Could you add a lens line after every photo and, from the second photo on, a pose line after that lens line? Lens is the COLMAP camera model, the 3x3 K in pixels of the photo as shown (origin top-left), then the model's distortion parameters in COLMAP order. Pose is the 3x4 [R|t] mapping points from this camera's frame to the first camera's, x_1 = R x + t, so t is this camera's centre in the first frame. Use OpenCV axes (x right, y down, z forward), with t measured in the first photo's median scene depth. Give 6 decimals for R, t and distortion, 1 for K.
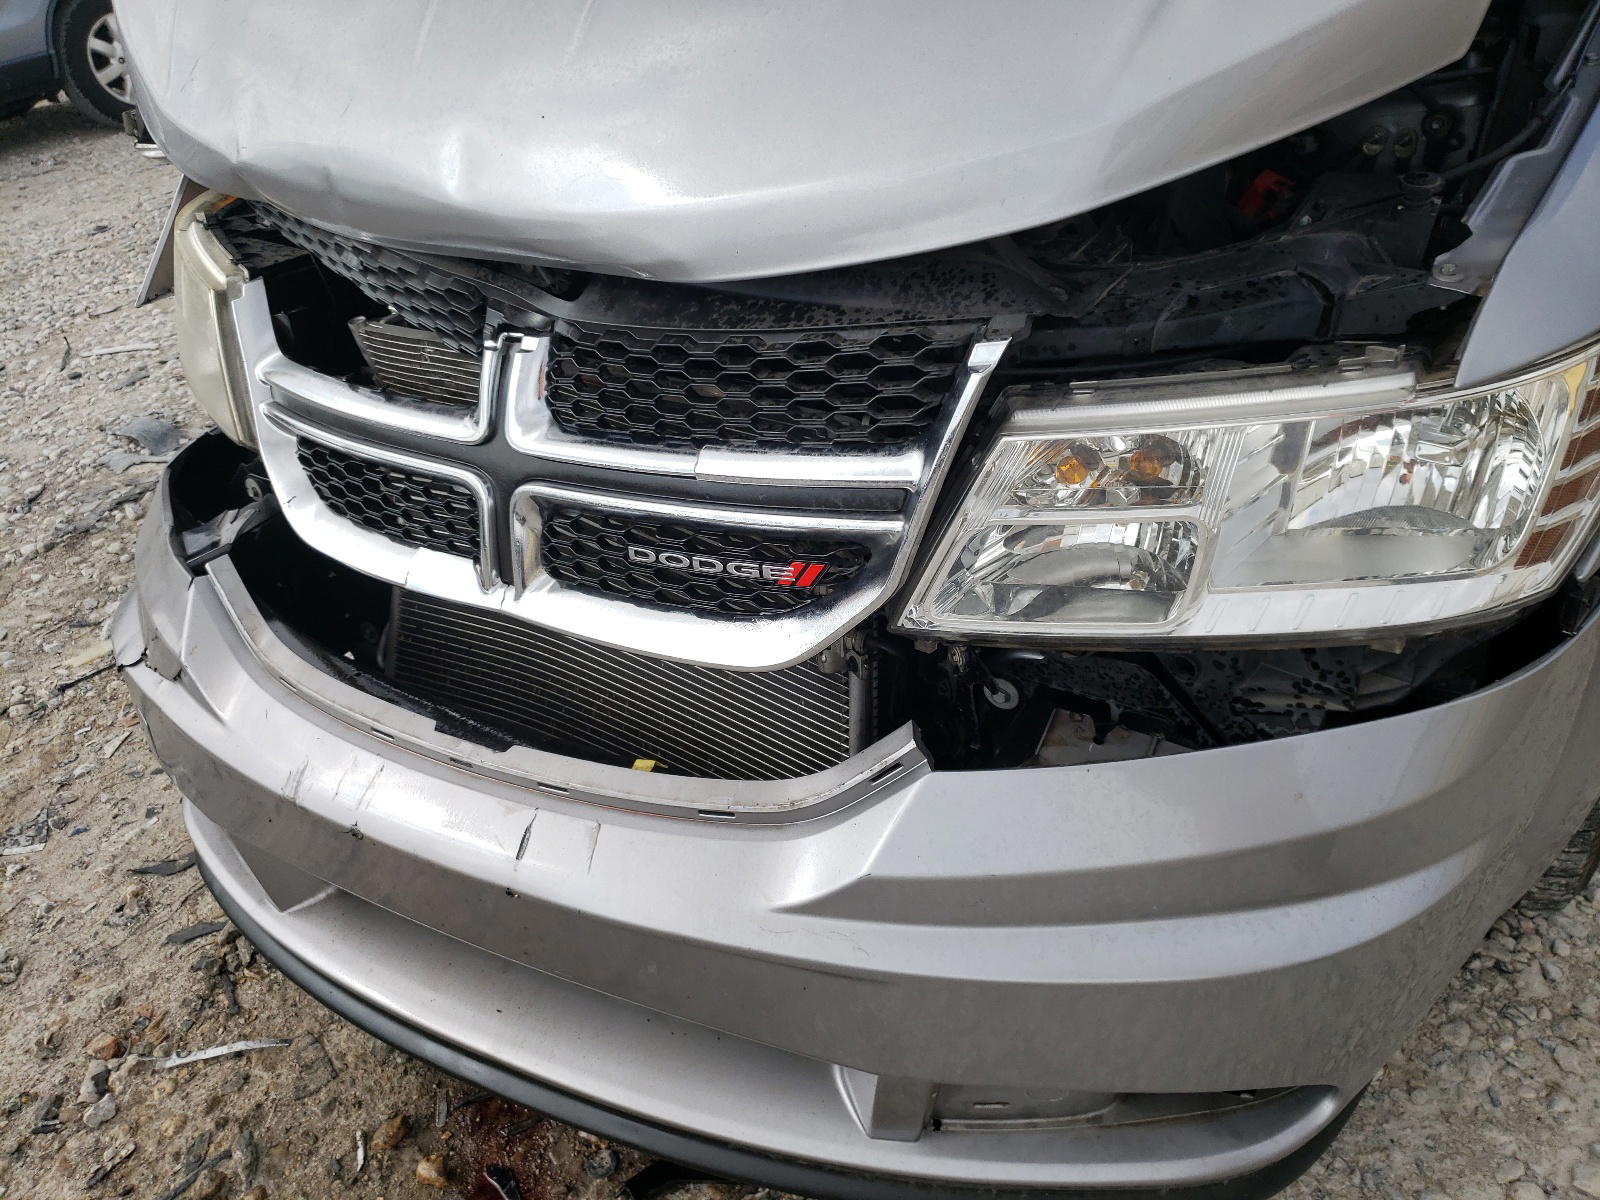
lens RADIAL K [[1126.4, 0, 753.3], [0, 1126.4, 556.8], [0, 0, 1]] dist [0.092670, -0.093129]
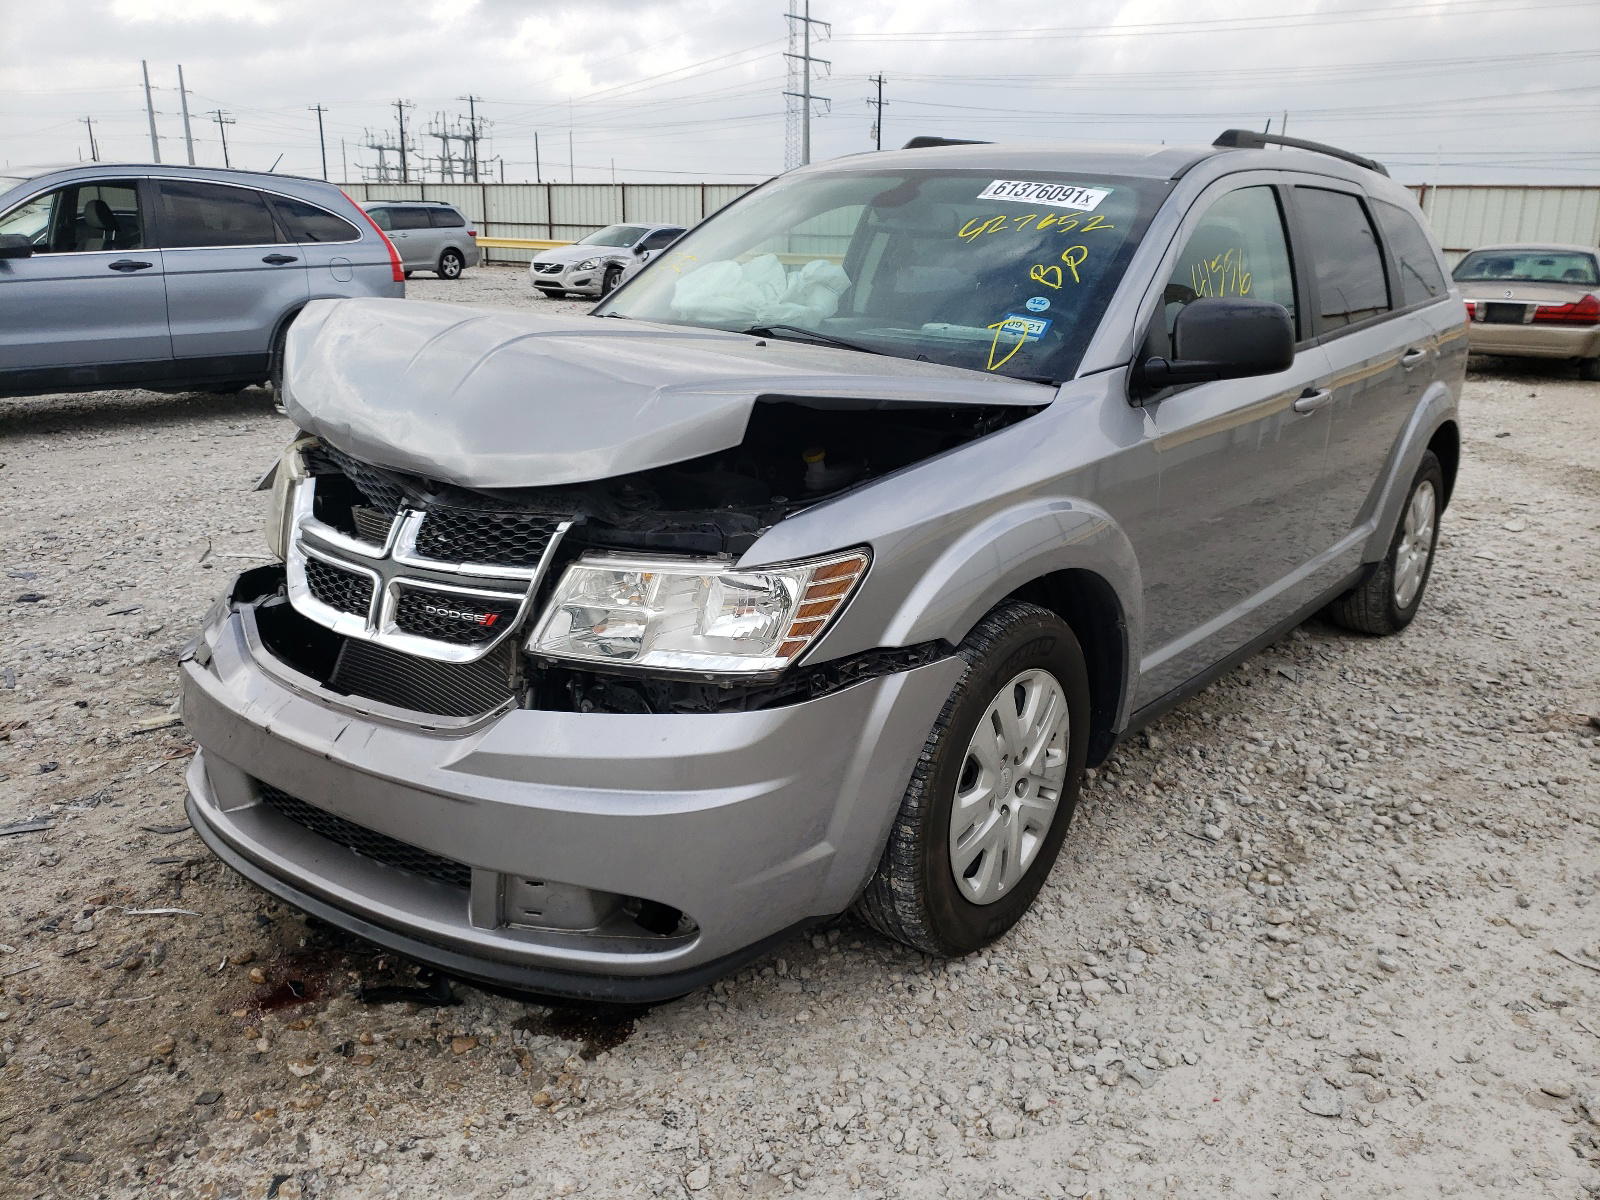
lens RADIAL K [[1187.2, 0, 822.4], [0, 1187.2, 598.6], [0, 0, 1]] dist [-0.006811, 0.005565]
pose [[0.983801, 0.168349, -0.061604, 0.587035], [-0.178869, 0.944710, -0.274824, 0.356635], [0.011931, 0.281392, 0.959519, -0.878806]]
